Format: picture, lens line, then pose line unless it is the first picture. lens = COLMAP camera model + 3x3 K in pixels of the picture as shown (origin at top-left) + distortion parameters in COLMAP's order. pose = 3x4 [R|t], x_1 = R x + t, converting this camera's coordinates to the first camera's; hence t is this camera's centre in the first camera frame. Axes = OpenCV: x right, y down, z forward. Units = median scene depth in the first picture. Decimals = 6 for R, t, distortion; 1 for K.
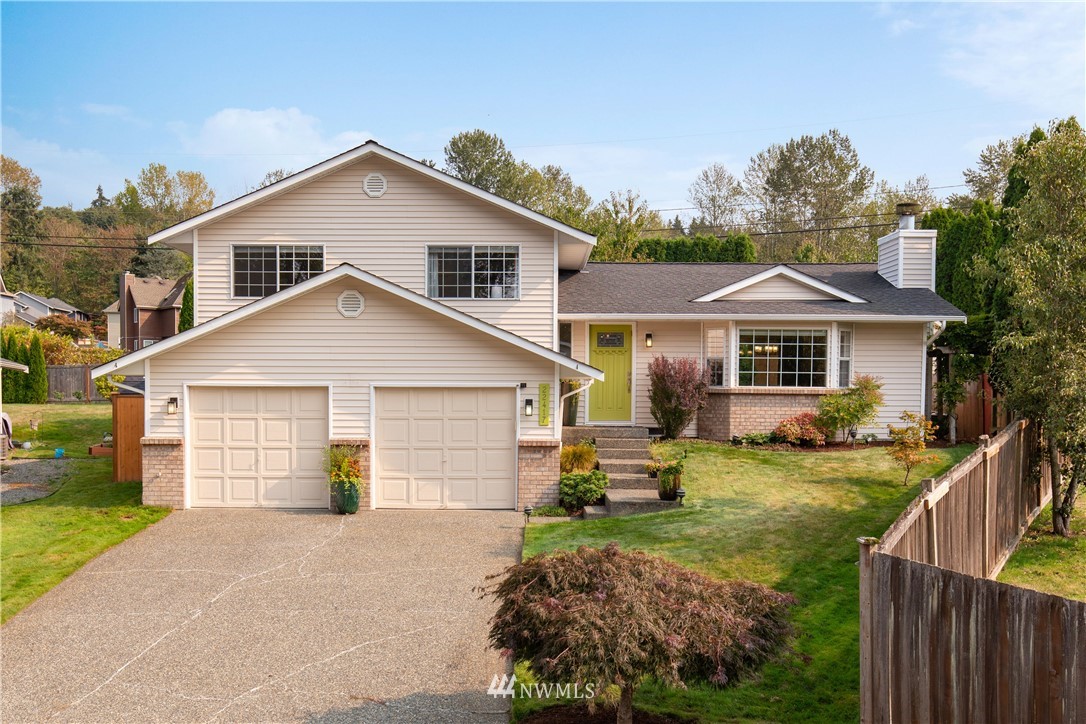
lens RADIAL K [[922.7, 0, 543.0], [0, 922.7, 362.9], [0, 0, 1]] dist [-0.007474, 0.007017]
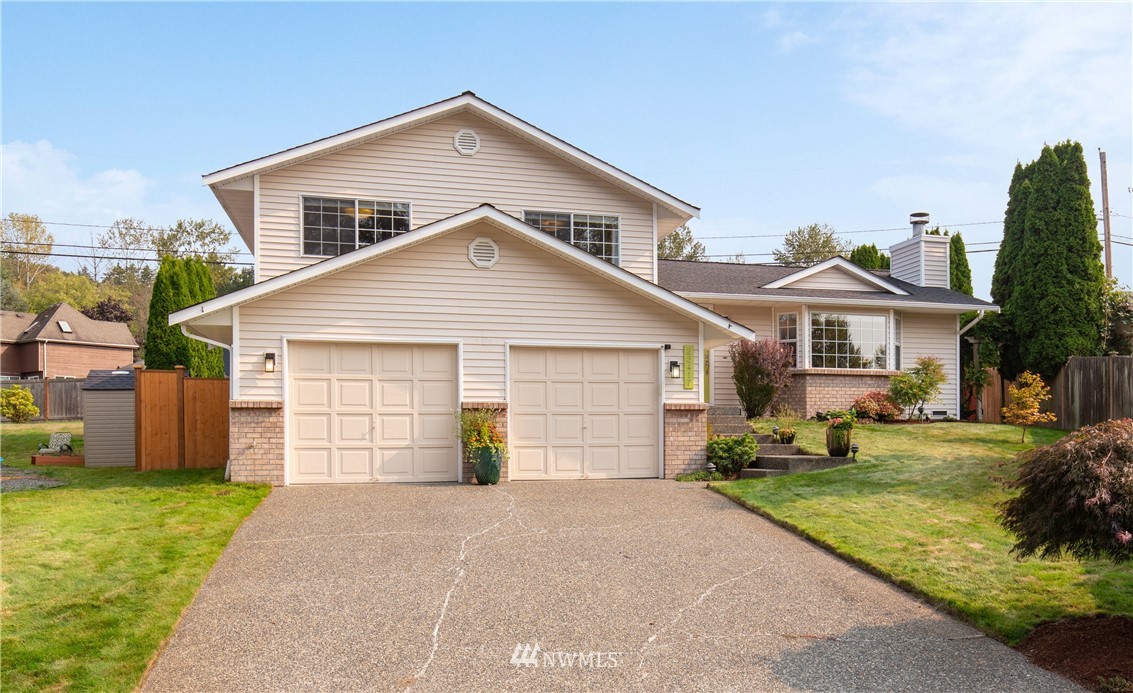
lens RADIAL K [[814.8, 0, 584.7], [0, 814.8, 404.6], [0, 0, 1]] dist [-0.010586, -0.004781]
pose [[0.962503, 0.005627, 0.271213, -0.324912], [0.001755, 0.999635, -0.026970, 0.104460], [-0.271266, 0.026435, 0.962141, 0.212212]]
